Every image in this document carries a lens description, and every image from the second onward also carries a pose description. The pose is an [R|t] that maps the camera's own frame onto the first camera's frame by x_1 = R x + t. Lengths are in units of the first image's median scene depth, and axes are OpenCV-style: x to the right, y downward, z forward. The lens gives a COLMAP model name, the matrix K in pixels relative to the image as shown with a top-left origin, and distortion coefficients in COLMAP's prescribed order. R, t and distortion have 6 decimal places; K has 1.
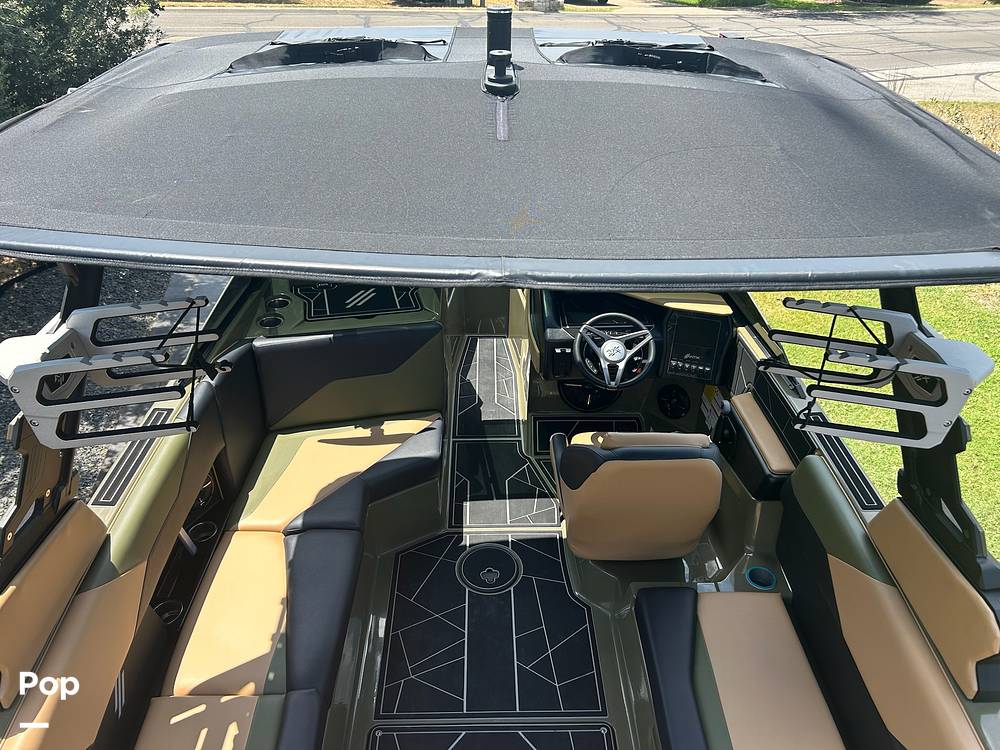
lens RADIAL K [[742.5, 0, 505.0], [0, 742.5, 396.4], [0, 0, 1]] dist [0.004532, -0.005874]
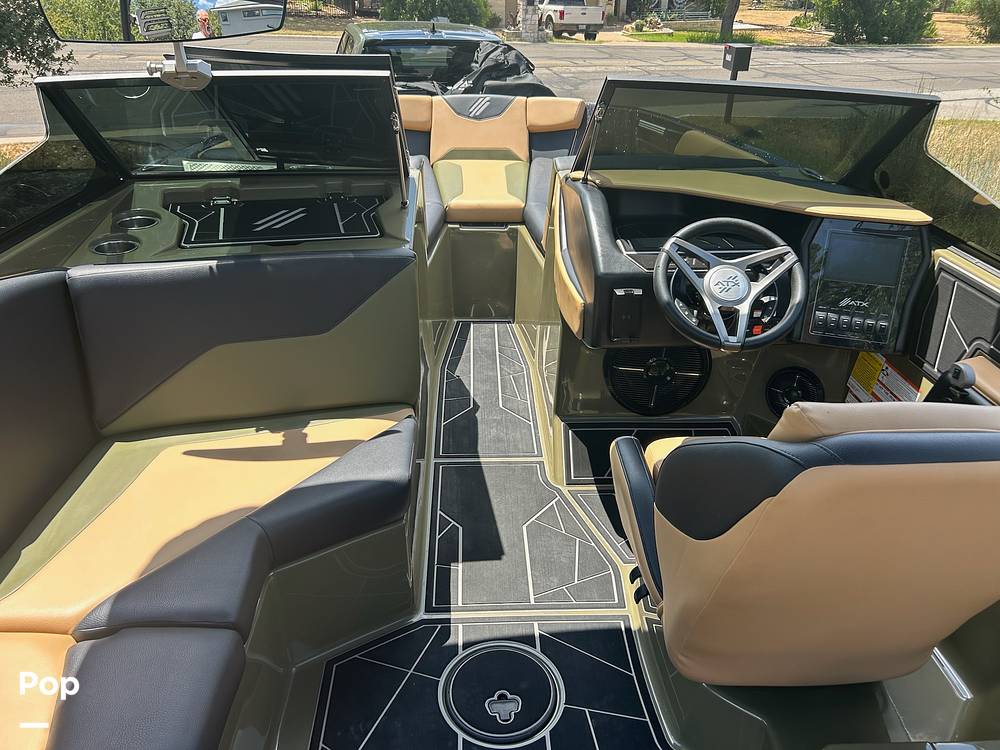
lens RADIAL K [[742.5, 0, 505.0], [0, 742.5, 396.4], [0, 0, 1]] dist [0.004532, -0.005874]
pose [[0.999782, -0.003626, 0.020538, -0.027916], [0.005024, 0.997645, -0.068405, 0.055765], [-0.020242, 0.068493, 0.997446, 0.443125]]
